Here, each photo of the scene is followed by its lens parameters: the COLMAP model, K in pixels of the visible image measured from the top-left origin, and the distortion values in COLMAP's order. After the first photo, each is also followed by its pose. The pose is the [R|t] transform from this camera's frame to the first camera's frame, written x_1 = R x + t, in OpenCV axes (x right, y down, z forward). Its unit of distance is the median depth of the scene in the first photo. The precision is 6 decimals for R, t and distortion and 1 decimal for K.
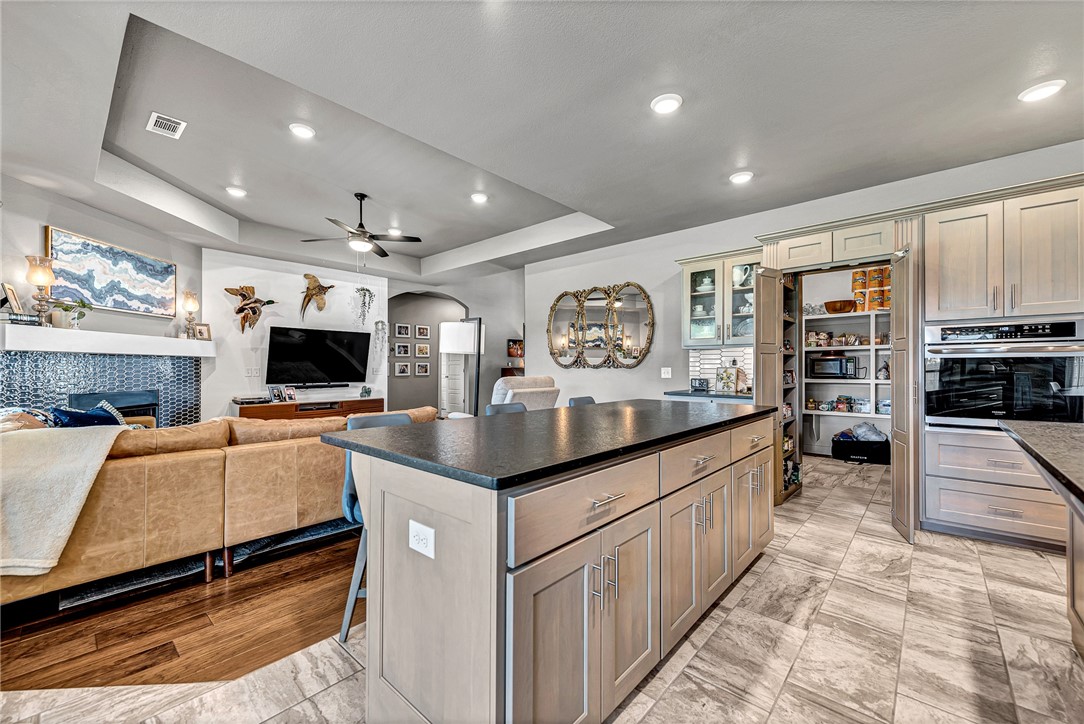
lens RADIAL K [[431.4, 0, 541.5], [0, 431.4, 365.2], [0, 0, 1]] dist [0.000528, -0.000394]
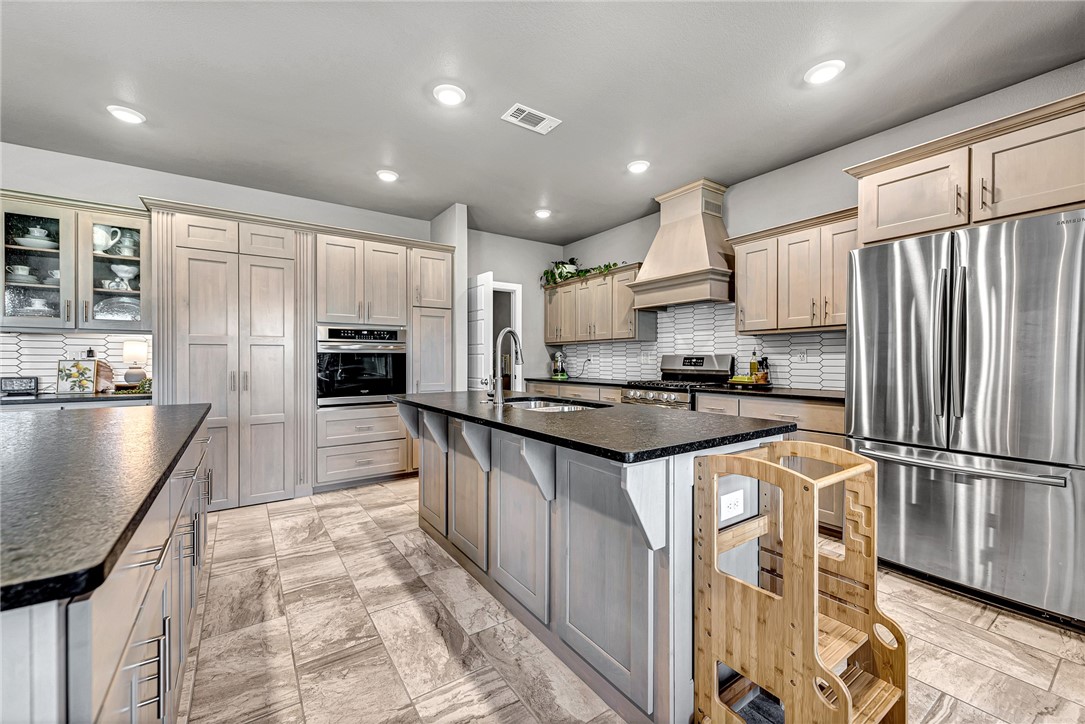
lens RADIAL K [[431.6, 0, 541.3], [0, 431.6, 361.1], [0, 0, 1]] dist [0.002734, -0.000064]
pose [[0.227667, -0.003301, 0.973733, -0.156235], [-0.004688, 0.999979, 0.004486, 0.000699], [-0.973728, -0.005586, 0.227647, 0.109065]]
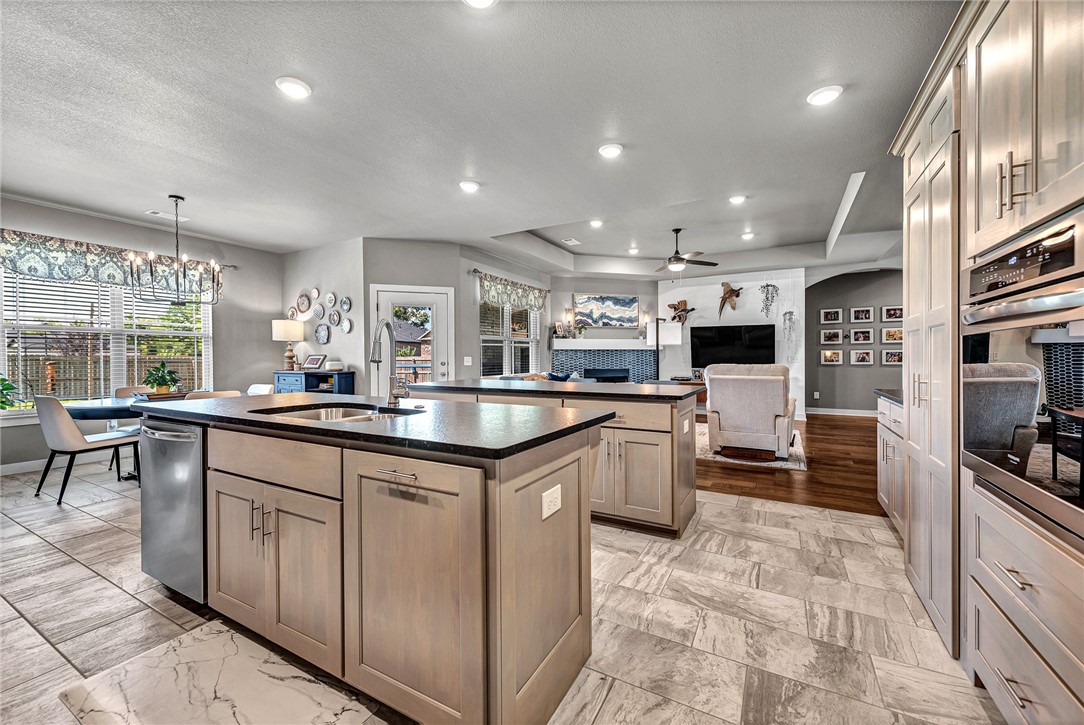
lens RADIAL K [[431.2, 0, 540.8], [0, 431.2, 361.6], [0, 0, 1]] dist [0.002734, -0.000064]
pose [[0.223035, 0.008335, -0.974775, 1.279729], [0.009365, 0.999899, 0.010692, 0.006115], [0.974765, -0.011513, 0.222935, 0.427665]]
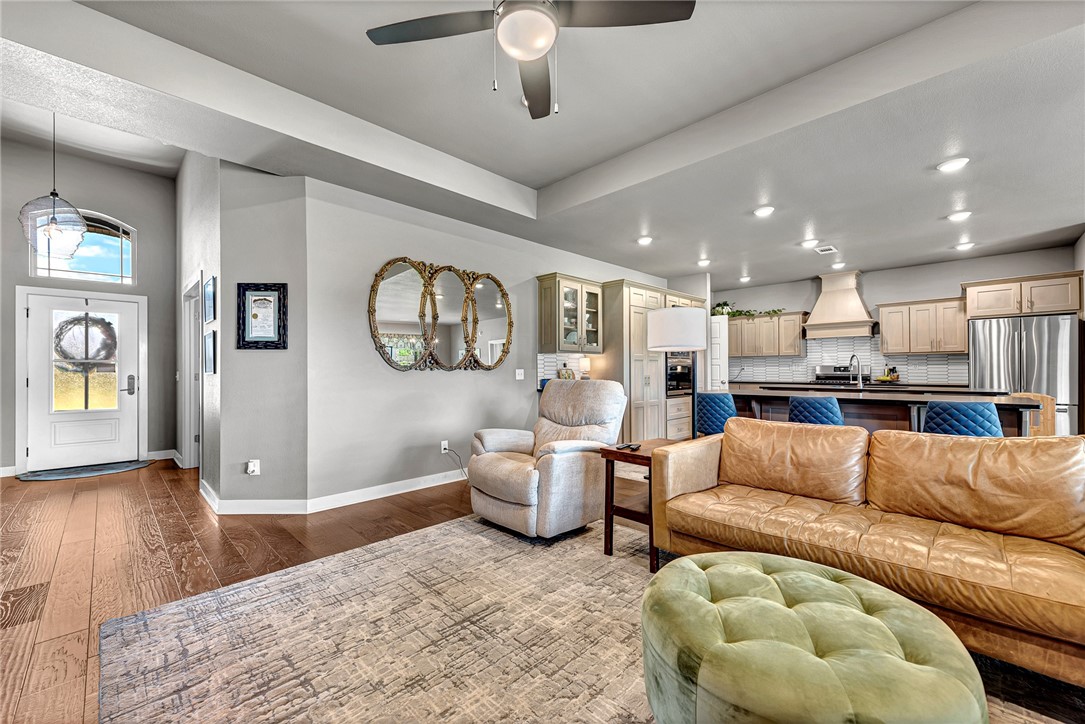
lens RADIAL K [[437.3, 0, 542.8], [0, 437.3, 370.3], [0, 0, 1]] dist [0.004546, 0.000097]
pose [[0.047176, 0.001546, 0.998885, -1.247614], [-0.000579, 0.999999, -0.001520, 0.016124], [-0.998886, -0.000507, 0.047177, 1.521361]]
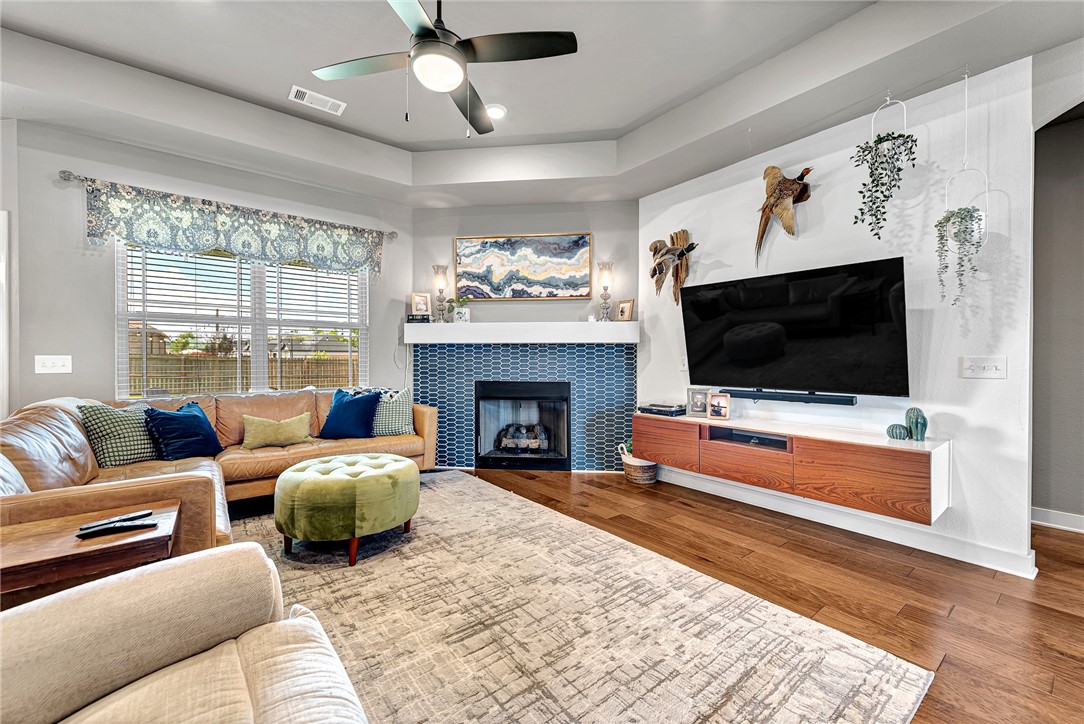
lens RADIAL K [[437.1, 0, 544.8], [0, 437.1, 364.1], [0, 0, 1]] dist [0.004396, -0.000095]
pose [[-0.162658, 0.009828, -0.986634, -0.002421], [0.003755, 0.999949, 0.009341, 0.017293], [0.986675, -0.002185, -0.162687, 1.846982]]
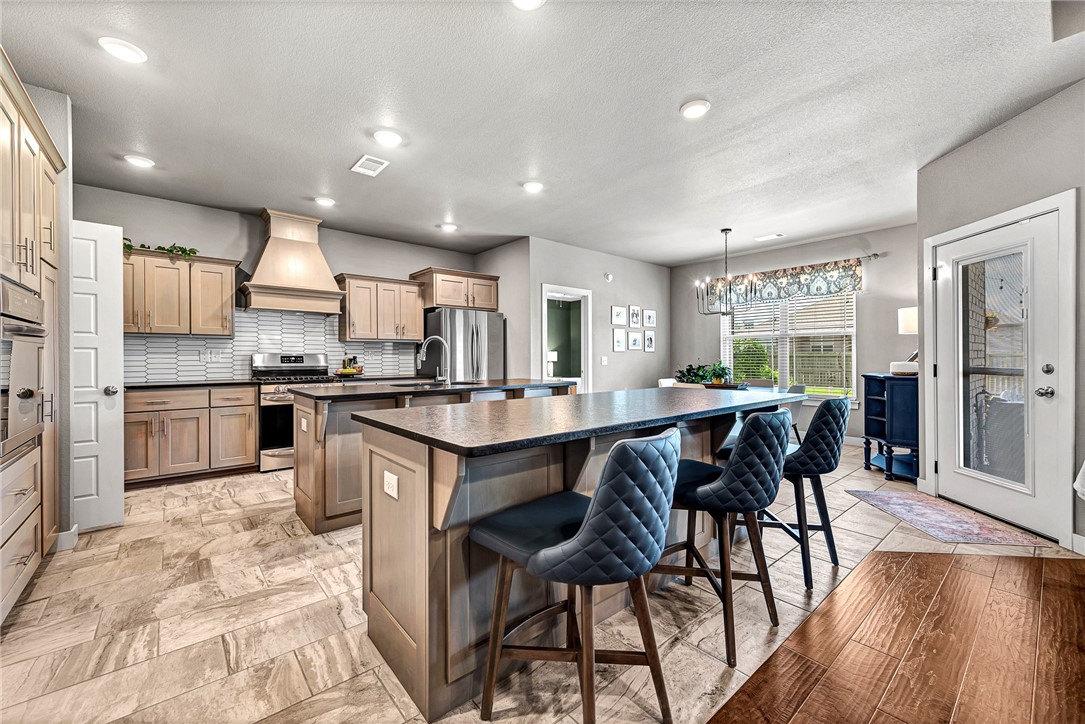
lens RADIAL K [[431.6, 0, 541.3], [0, 431.6, 361.1], [0, 0, 1]] dist [0.002734, -0.000064]
pose [[-0.991594, 0.001754, 0.129375, 0.146019], [0.001814, 0.999998, 0.000343, 0.013569], [-0.129375, 0.000575, -0.991596, 1.472818]]
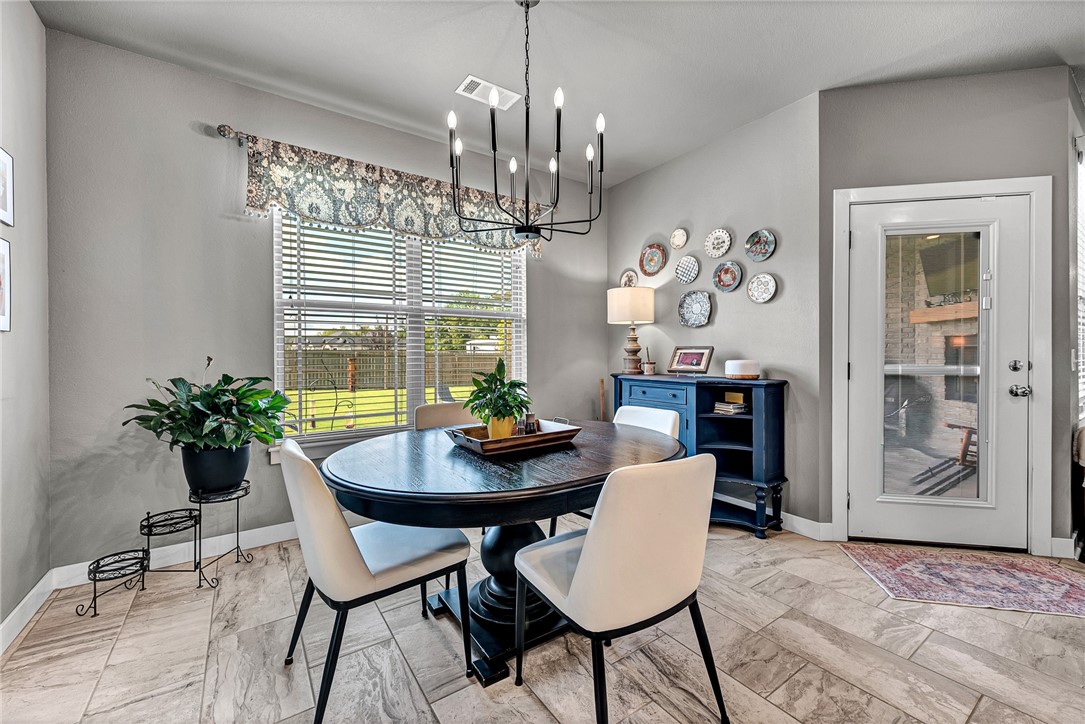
lens RADIAL K [[439.2, 0, 552.8], [0, 439.2, 354.3], [0, 0, 1]] dist [0.022123, 0.000026]
pose [[-0.220287, 0.003469, -0.975429, 0.246145], [0.009573, 0.999953, 0.001394, -0.000106], [0.975388, -0.009031, -0.220310, -0.240886]]
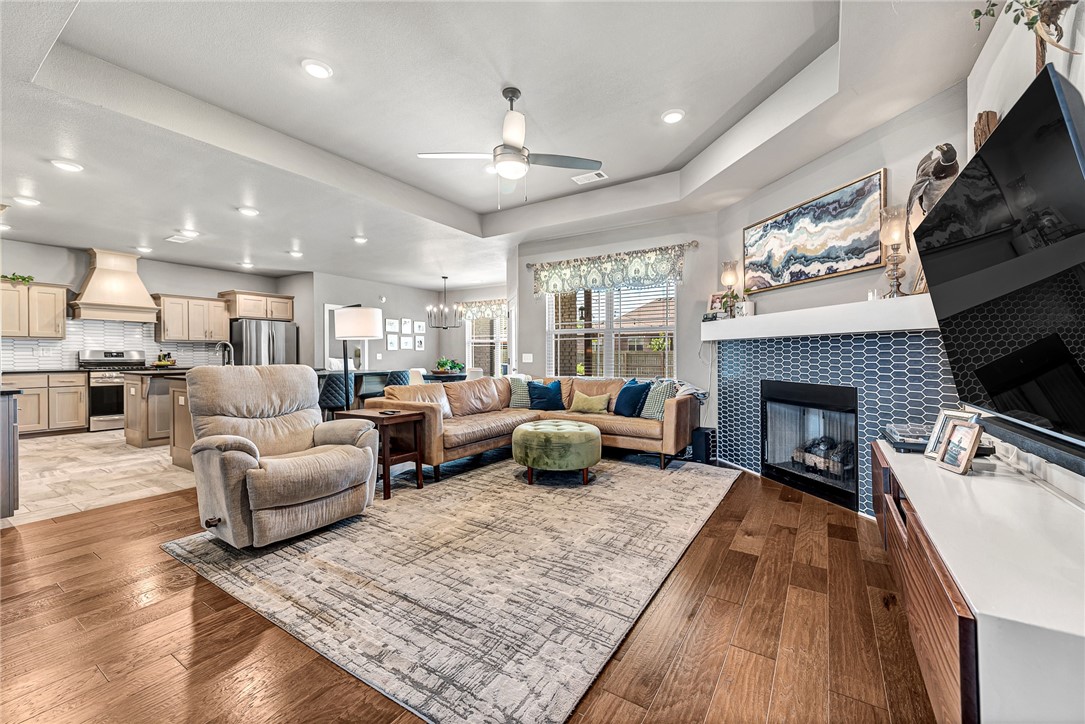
lens RADIAL K [[431.8, 0, 543.4], [0, 431.8, 360.3], [0, 0, 1]] dist [0.018703, -0.008689]
pose [[-0.986238, 0.000722, -0.165331, -0.561563], [-0.000374, 0.999978, 0.006597, 0.019529], [0.165332, 0.006568, -0.986216, 2.618904]]
